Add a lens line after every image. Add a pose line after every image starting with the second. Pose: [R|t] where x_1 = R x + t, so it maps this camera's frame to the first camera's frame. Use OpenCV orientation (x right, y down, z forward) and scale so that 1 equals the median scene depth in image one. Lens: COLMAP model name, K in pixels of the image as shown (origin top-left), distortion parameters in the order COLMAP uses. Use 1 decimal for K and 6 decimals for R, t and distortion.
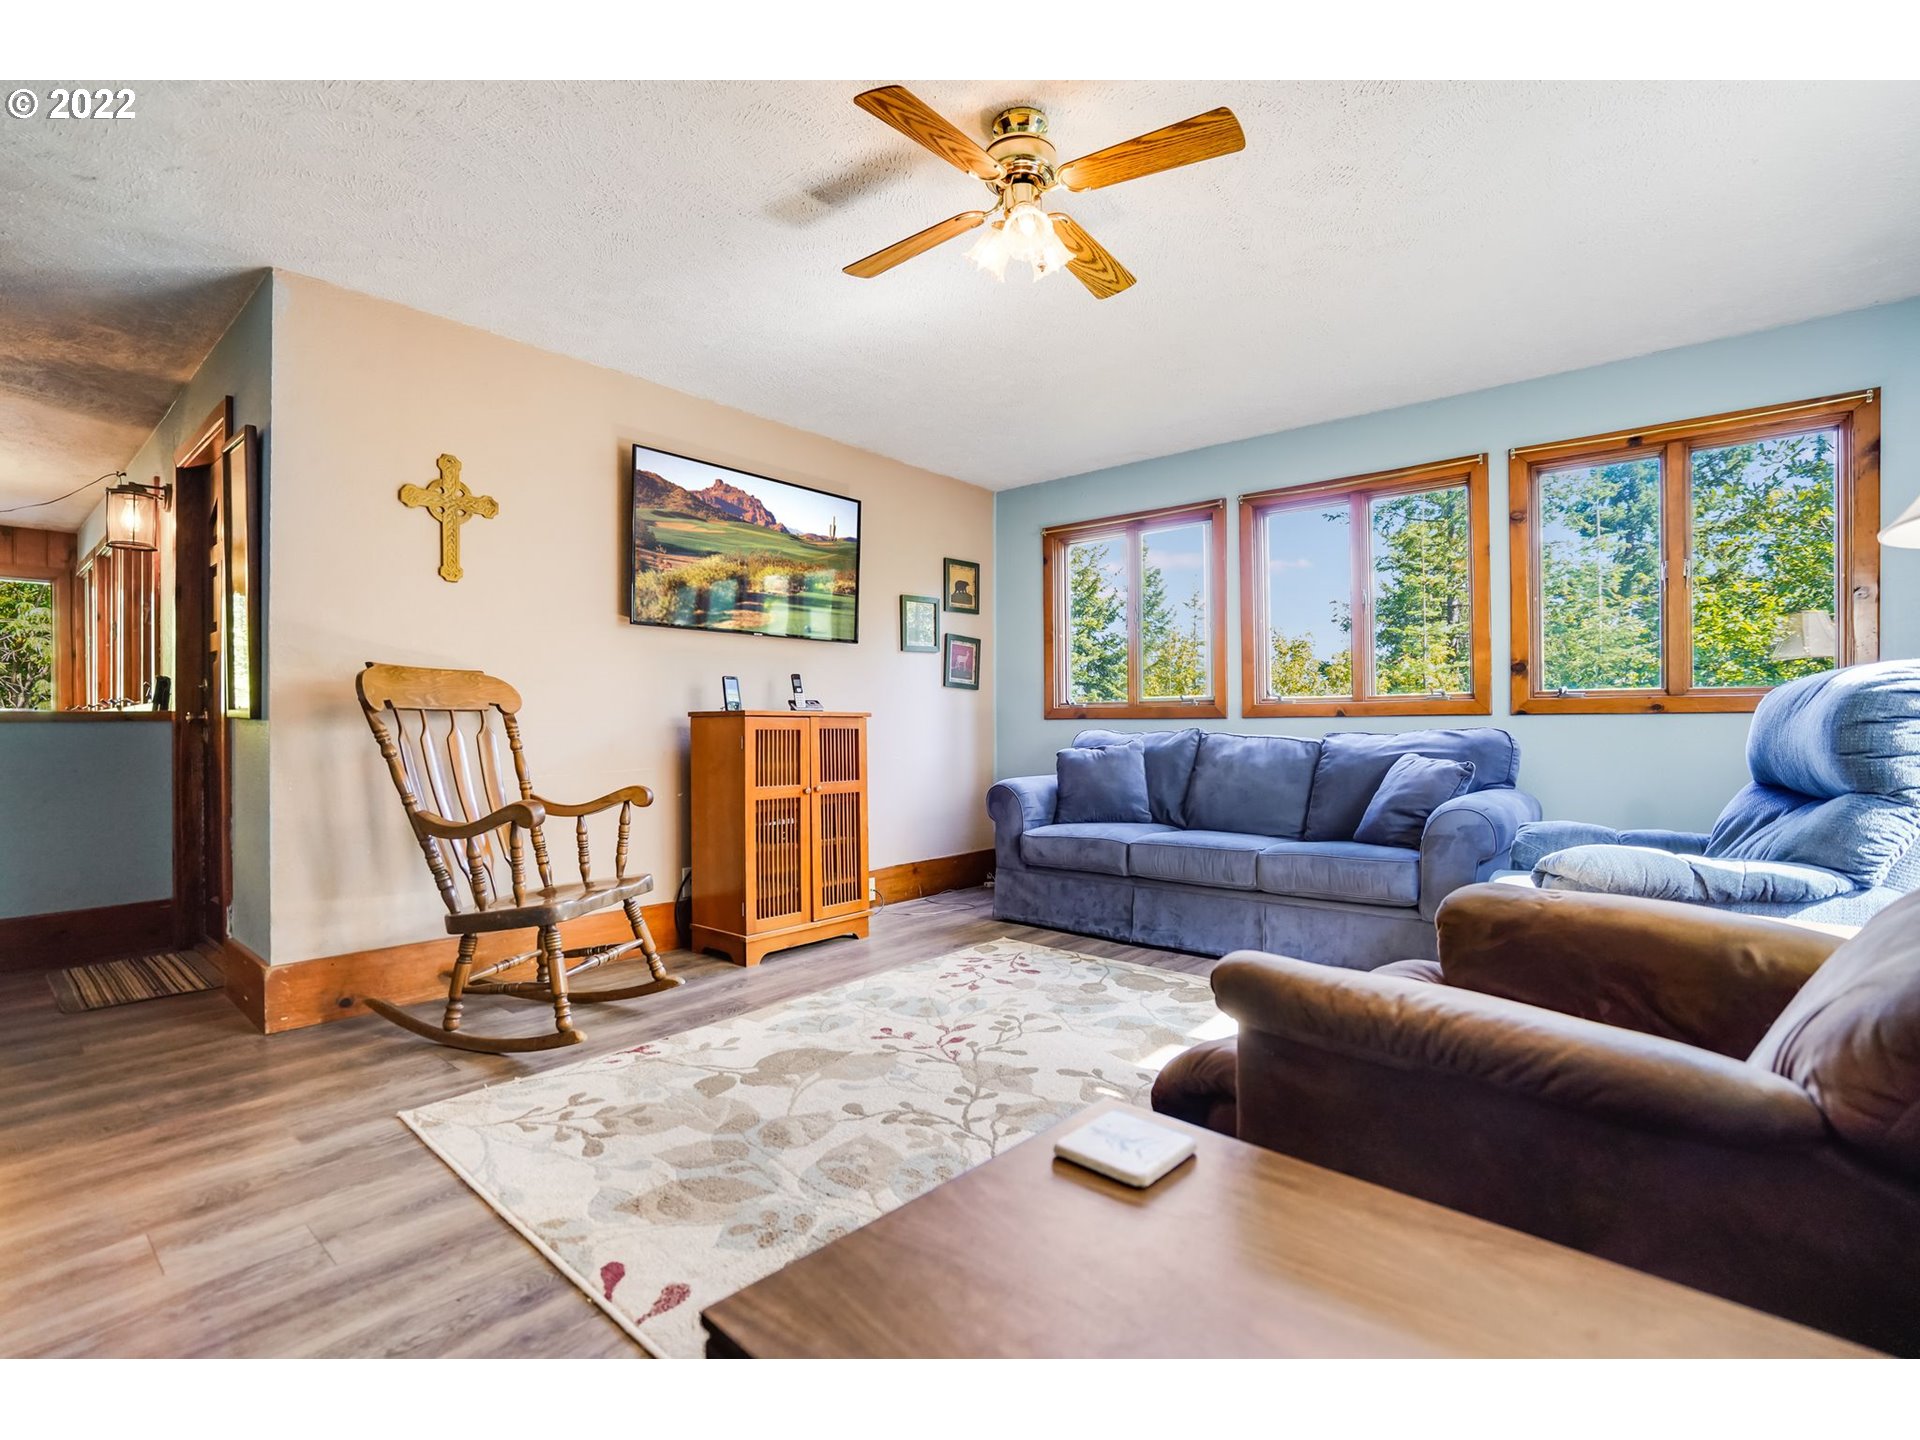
lens RADIAL K [[916.0, 0, 958.0], [0, 916.0, 729.6], [0, 0, 1]] dist [-0.016304, 0.002239]
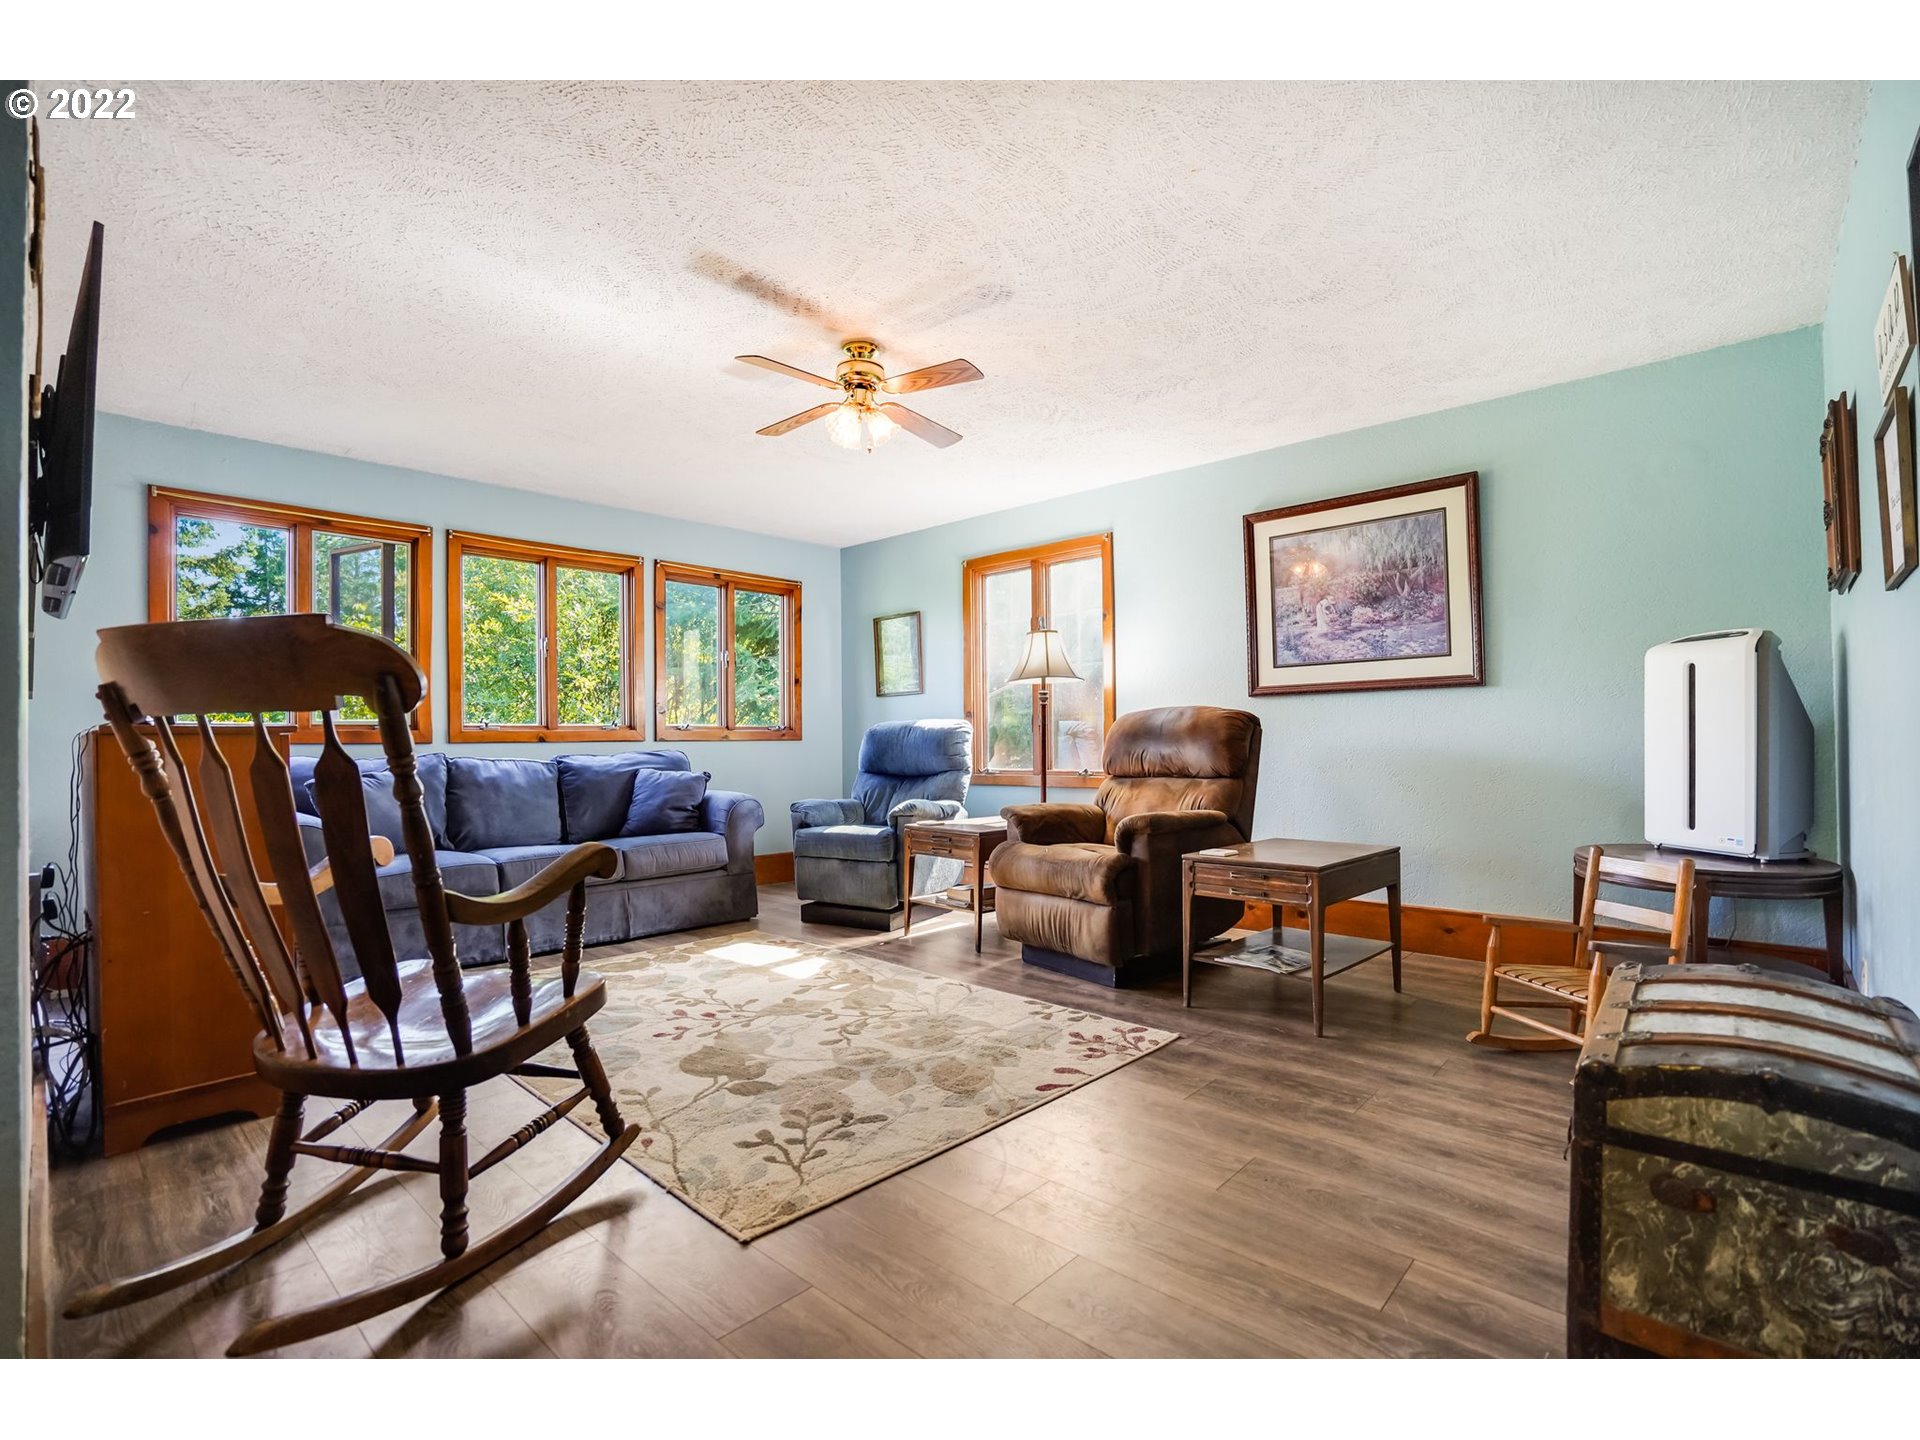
lens RADIAL K [[916.0, 0, 948.7], [0, 916.0, 727.3], [0, 0, 1]] dist [-0.016304, 0.002239]
pose [[0.002271, 0.029848, 0.999552, -1.341628], [0.008042, 0.999522, -0.029865, 0.009610], [-0.999965, 0.008106, 0.002030, 0.782160]]
